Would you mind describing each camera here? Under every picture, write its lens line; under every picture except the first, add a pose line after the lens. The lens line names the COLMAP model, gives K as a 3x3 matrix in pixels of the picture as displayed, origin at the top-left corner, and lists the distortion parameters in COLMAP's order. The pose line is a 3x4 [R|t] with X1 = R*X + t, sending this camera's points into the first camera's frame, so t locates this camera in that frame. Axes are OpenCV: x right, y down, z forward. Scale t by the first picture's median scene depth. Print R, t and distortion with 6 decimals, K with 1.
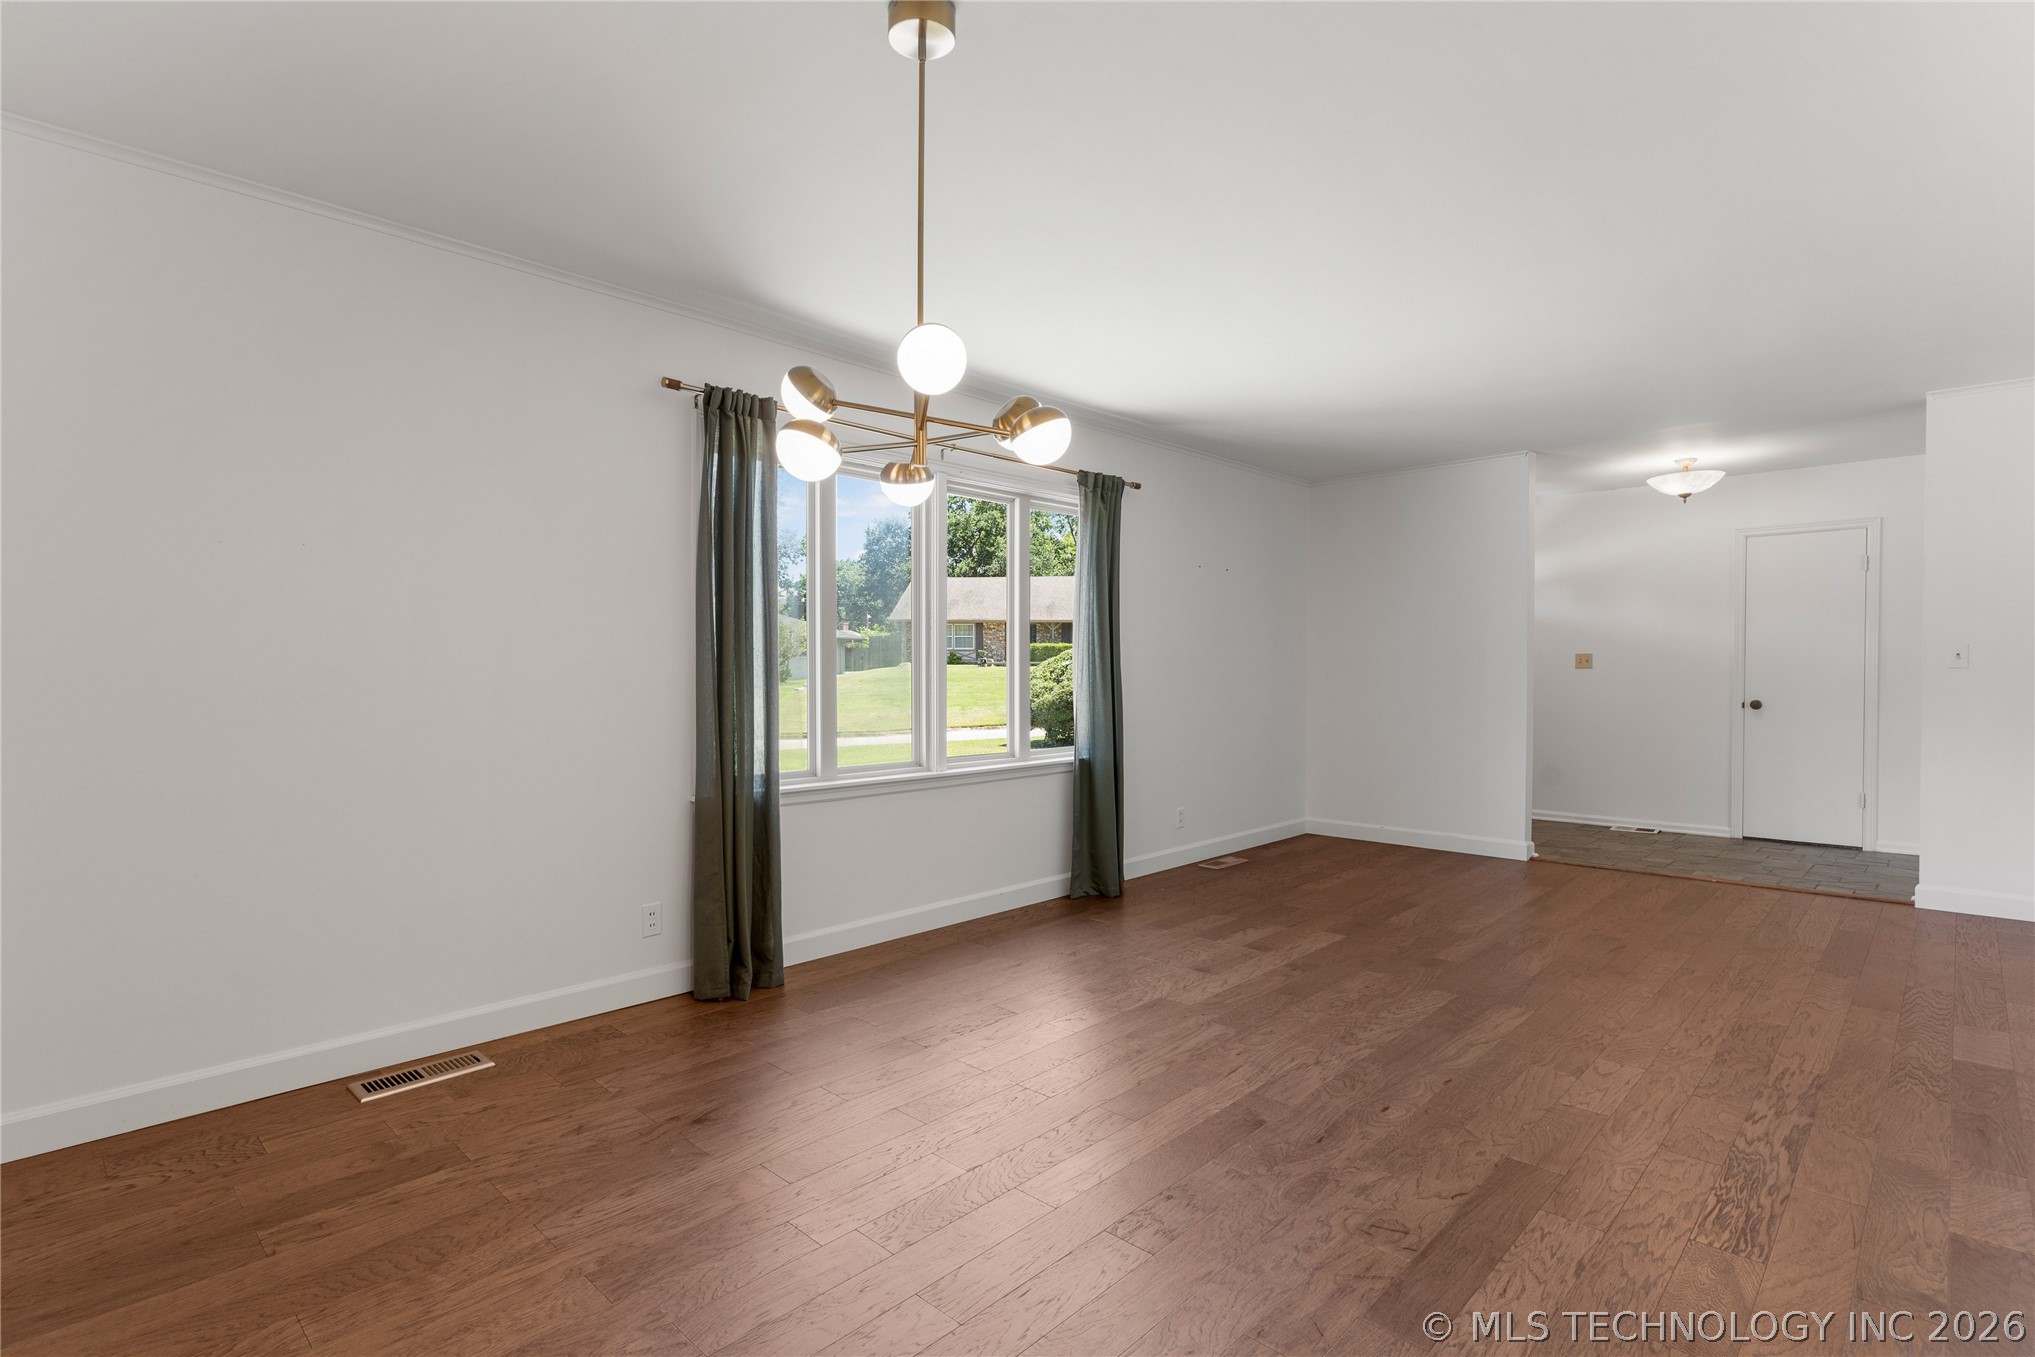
lens RADIAL K [[979.1, 0, 1018.2], [0, 979.1, 682.1], [0, 0, 1]] dist [0.001688, -0.000130]
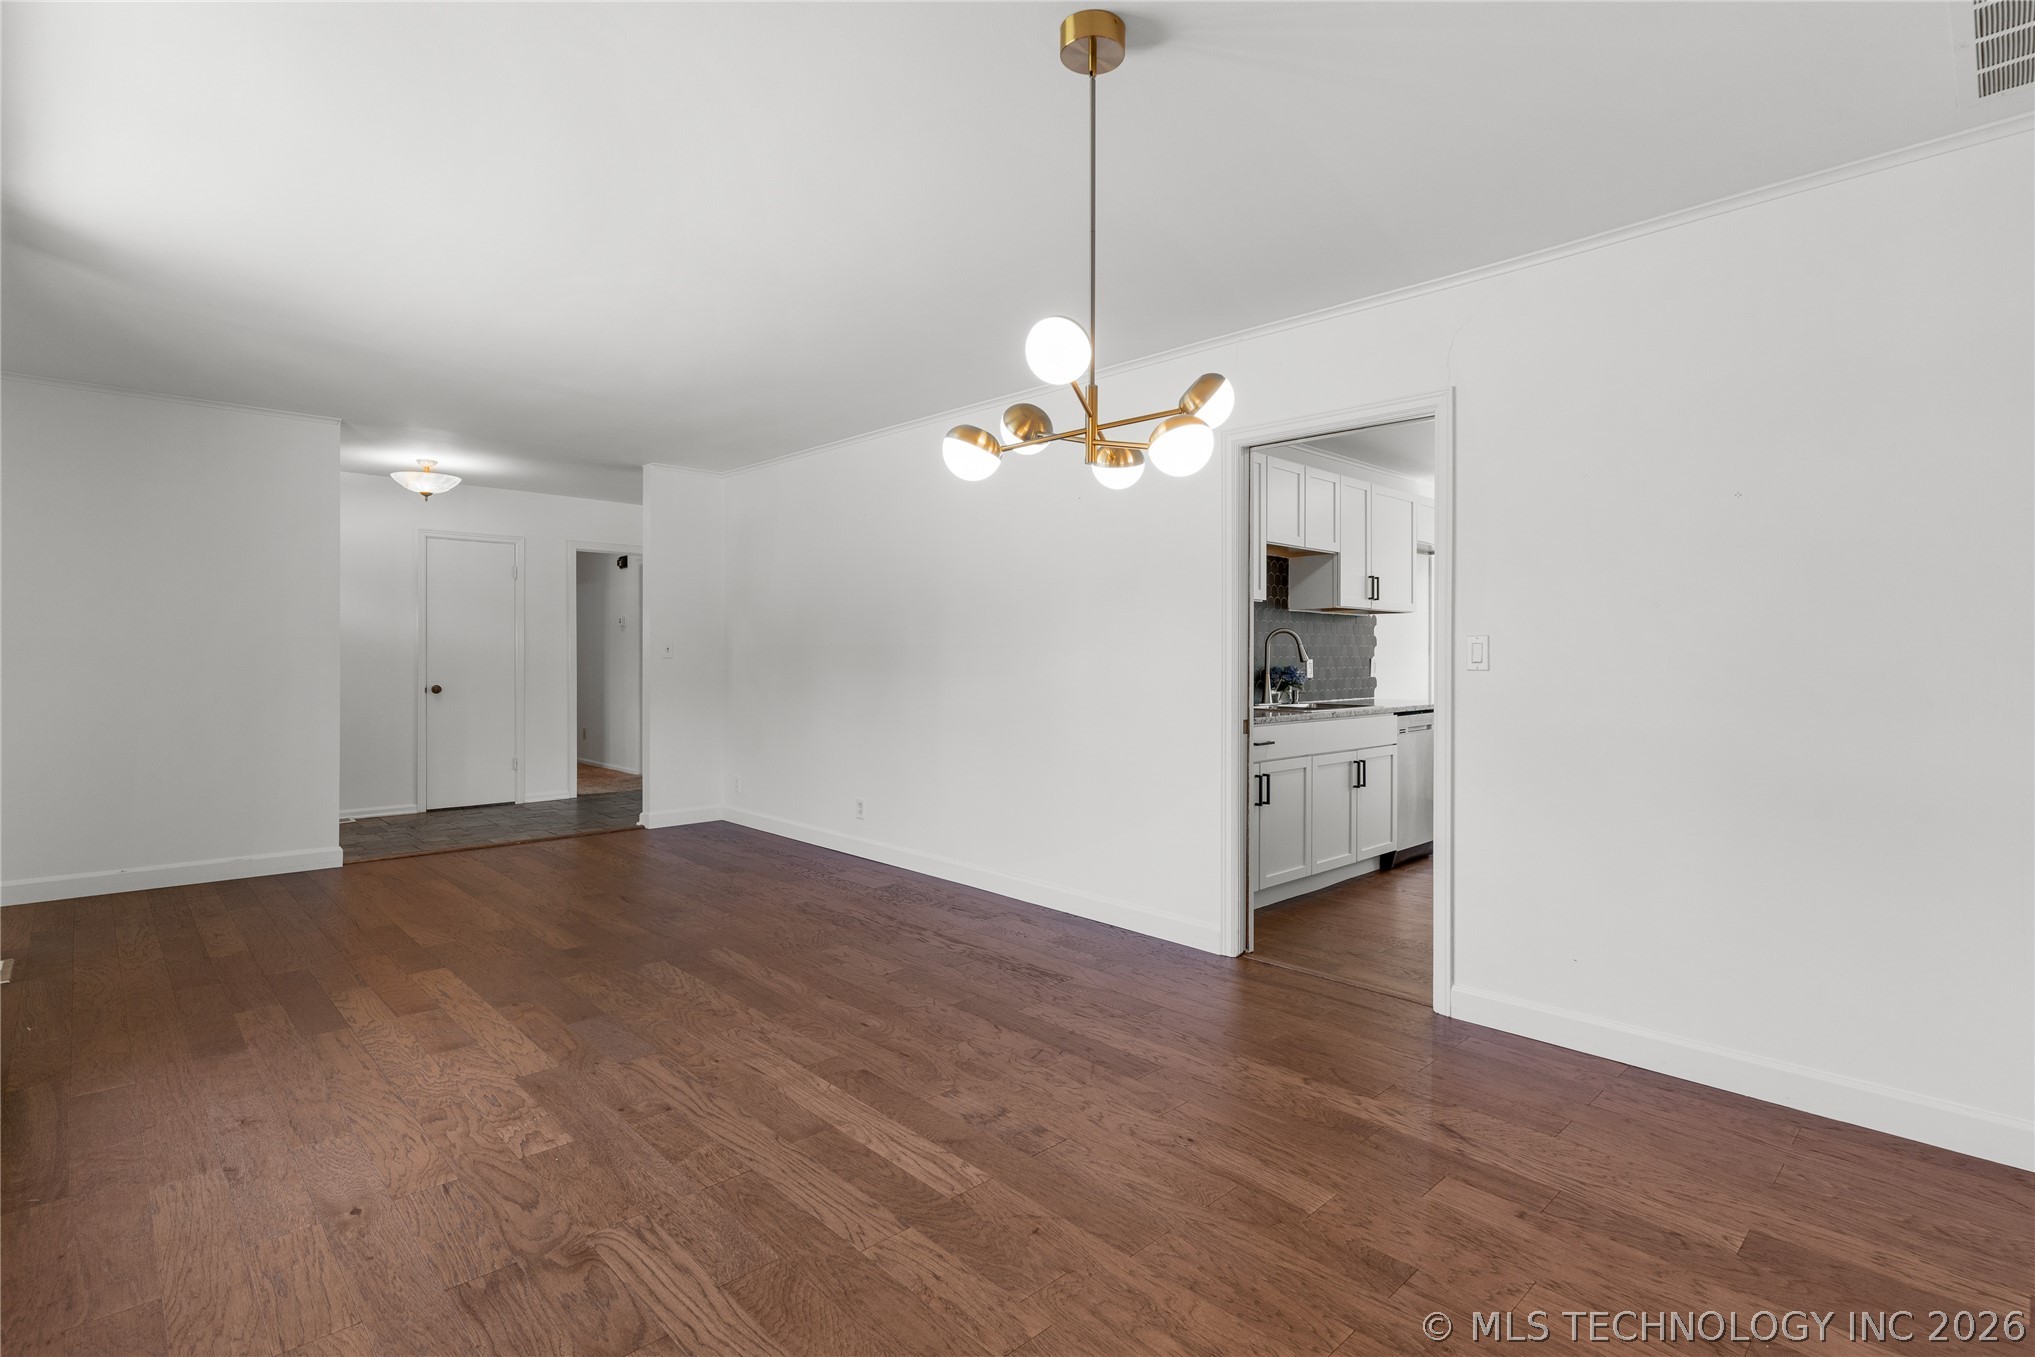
lens RADIAL K [[979.1, 0, 1003.8], [0, 979.1, 667.4], [0, 0, 1]] dist [0.001688, -0.000130]
pose [[0.057779, -0.008735, 0.998291, -0.631531], [0.010130, 0.999915, 0.008163, -0.009364], [-0.998278, 0.009641, 0.057862, 0.583826]]
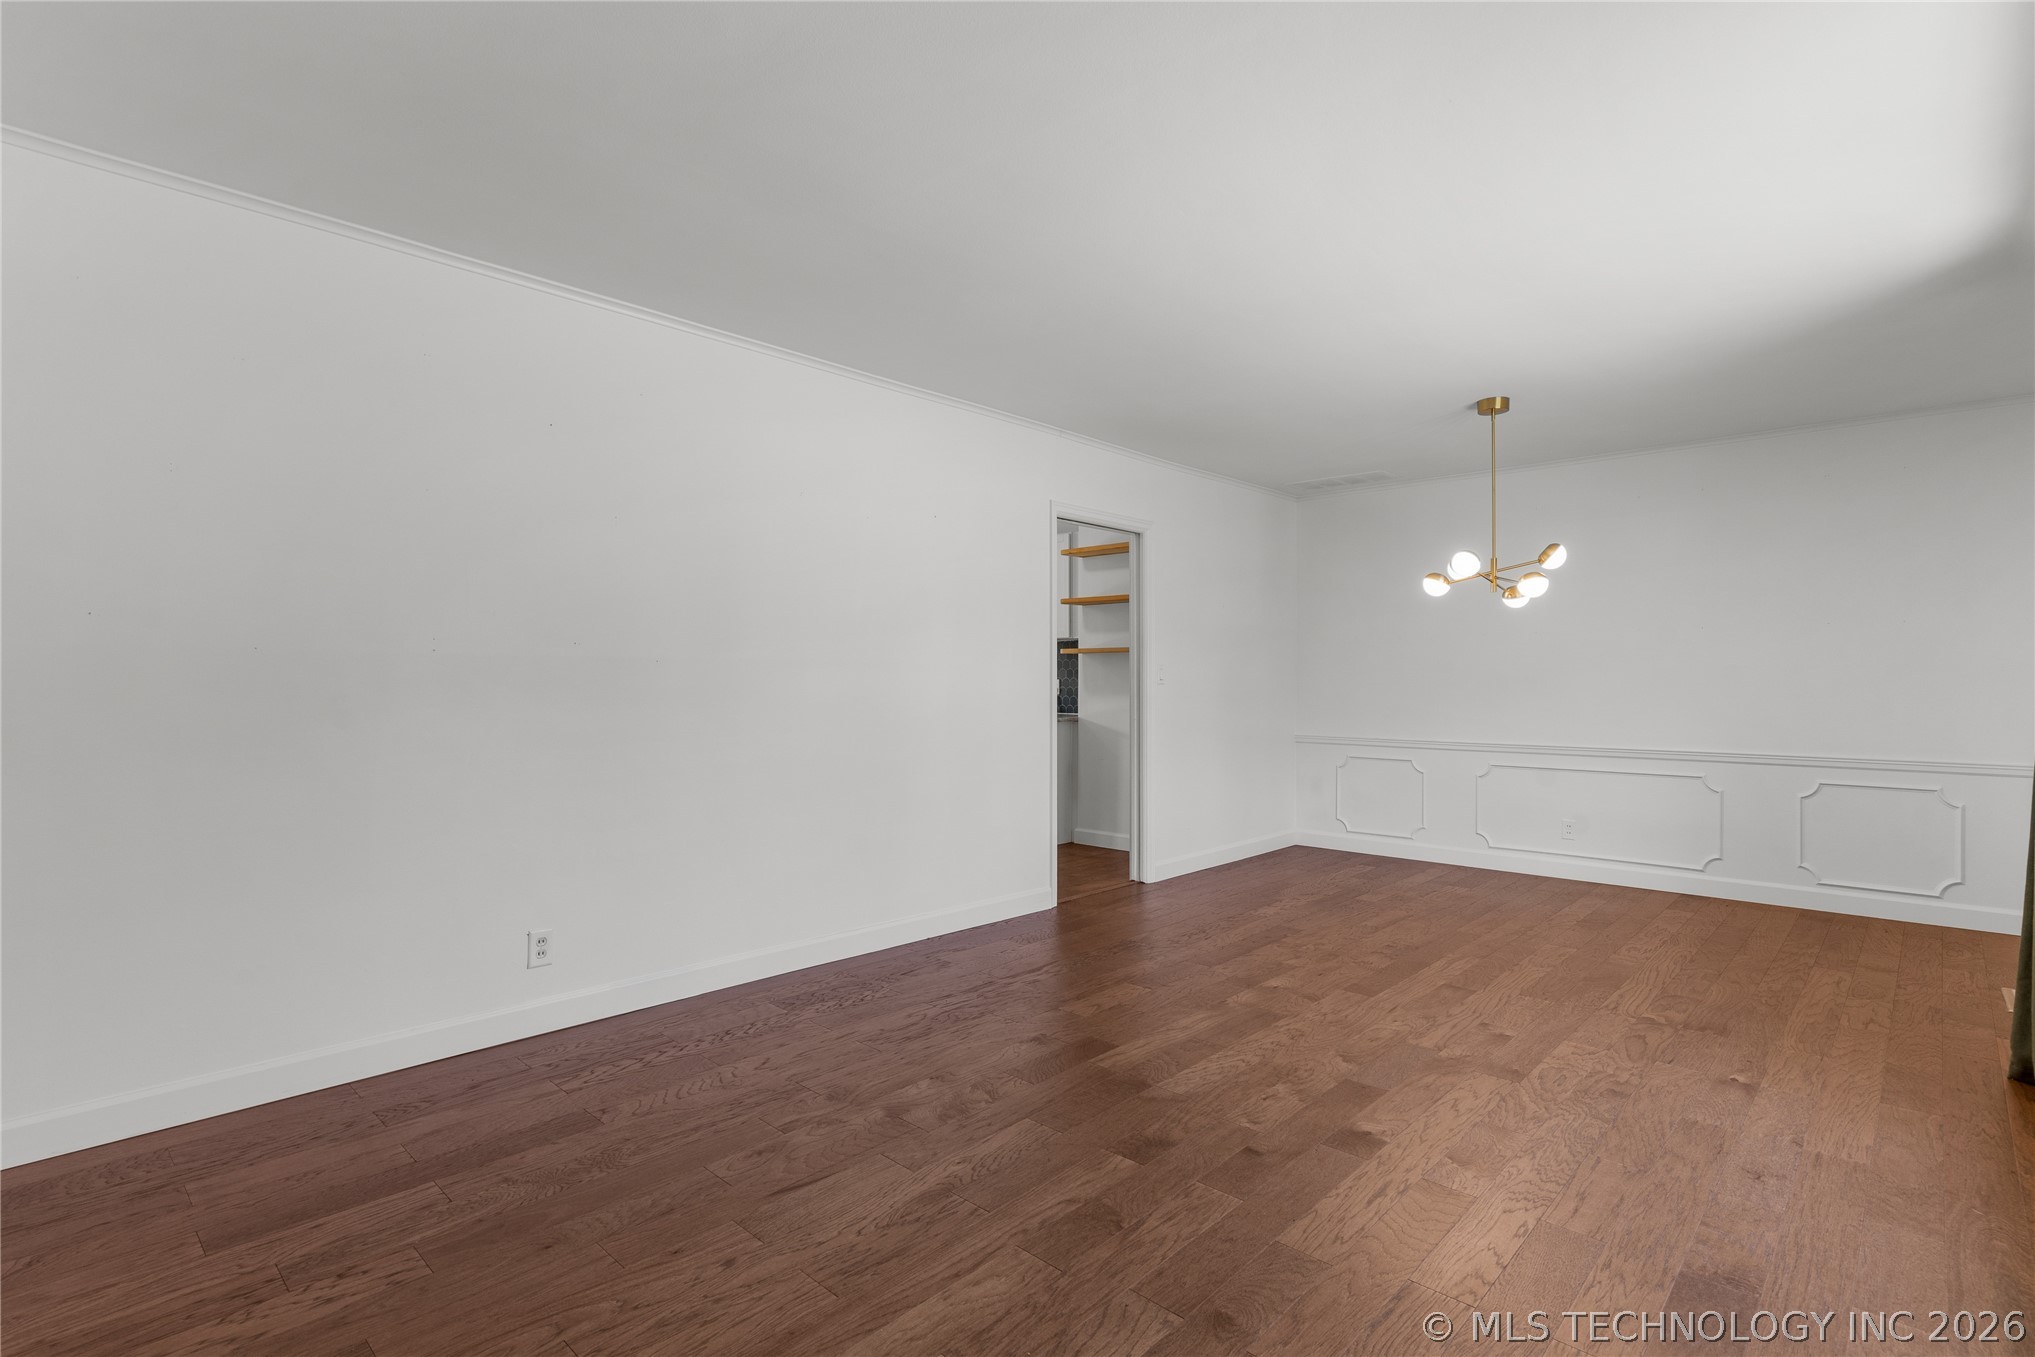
lens RADIAL K [[979.1, 0, 1009.5], [0, 979.1, 674.7], [0, 0, 1]] dist [0.001688, -0.000130]
pose [[-0.999999, 0.000336, -0.000991, 0.595709], [0.000326, 0.999950, 0.009964, -0.029680], [0.000995, 0.009964, -0.999950, 1.886653]]
